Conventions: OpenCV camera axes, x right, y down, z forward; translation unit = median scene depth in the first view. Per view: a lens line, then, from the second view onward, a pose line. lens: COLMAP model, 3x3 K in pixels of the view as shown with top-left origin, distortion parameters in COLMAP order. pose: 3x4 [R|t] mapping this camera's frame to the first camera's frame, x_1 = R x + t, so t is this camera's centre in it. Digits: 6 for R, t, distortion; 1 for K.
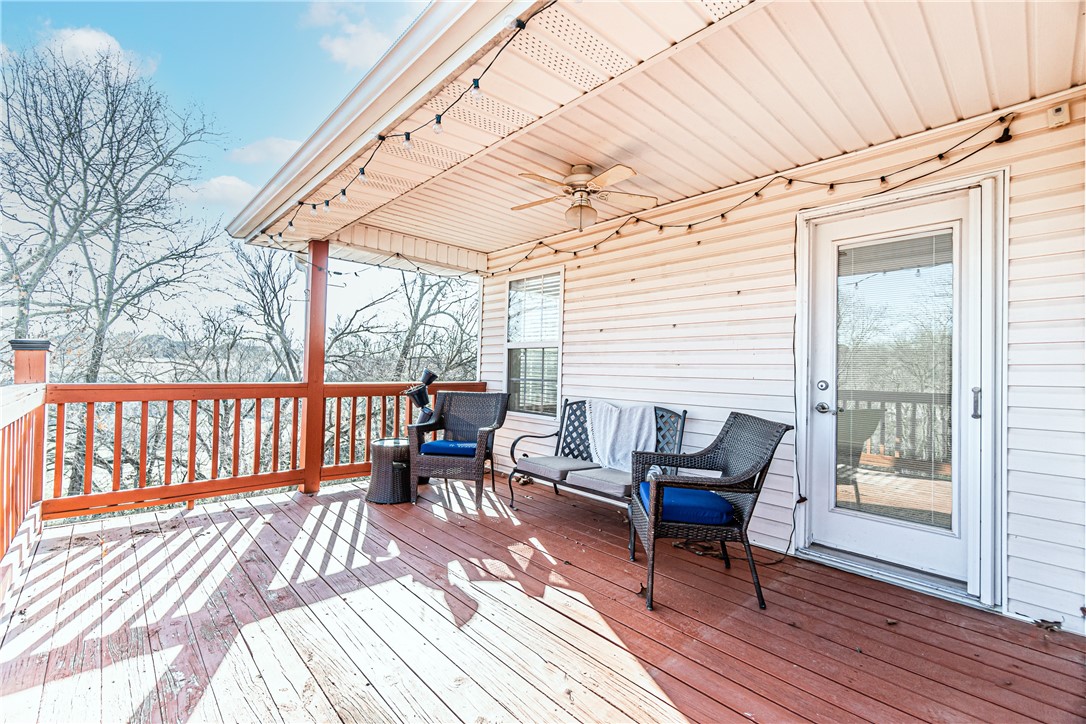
lens RADIAL K [[467.5, 0, 537.8], [0, 467.5, 367.1], [0, 0, 1]] dist [-0.005229, 0.001887]
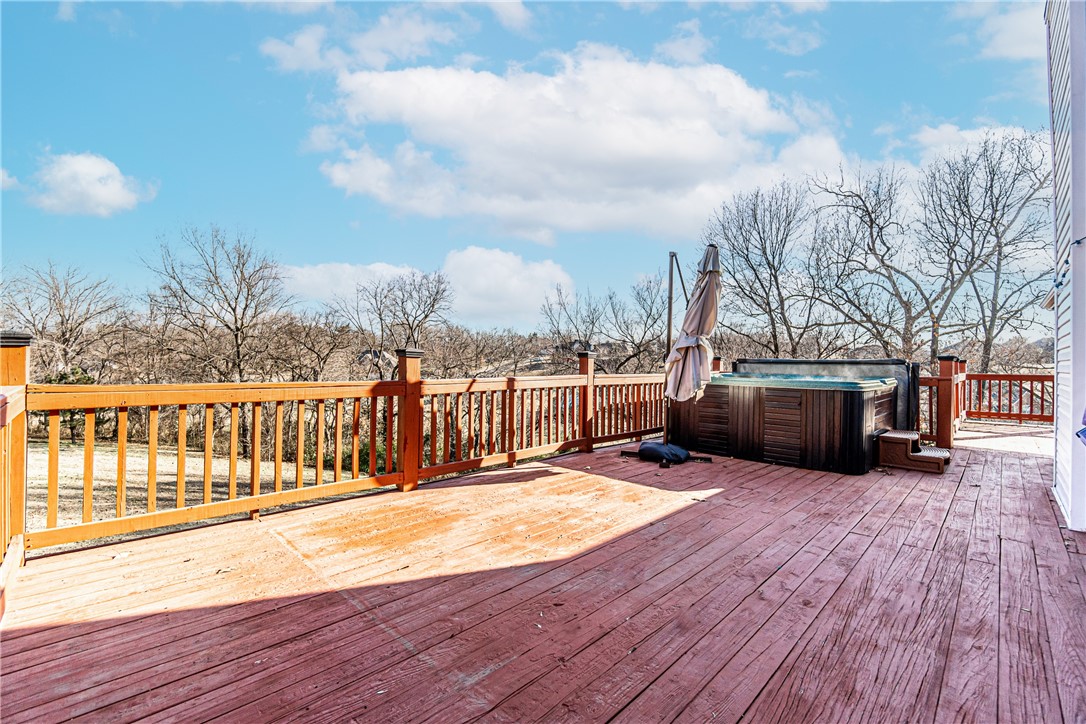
lens RADIAL K [[467.5, 0, 540.5], [0, 467.5, 369.9], [0, 0, 1]] dist [-0.005229, 0.001887]
pose [[0.052370, -0.023905, -0.998342, 0.261421], [0.010233, 0.999674, -0.023400, 0.010045], [0.998575, -0.008990, 0.052597, -0.281436]]
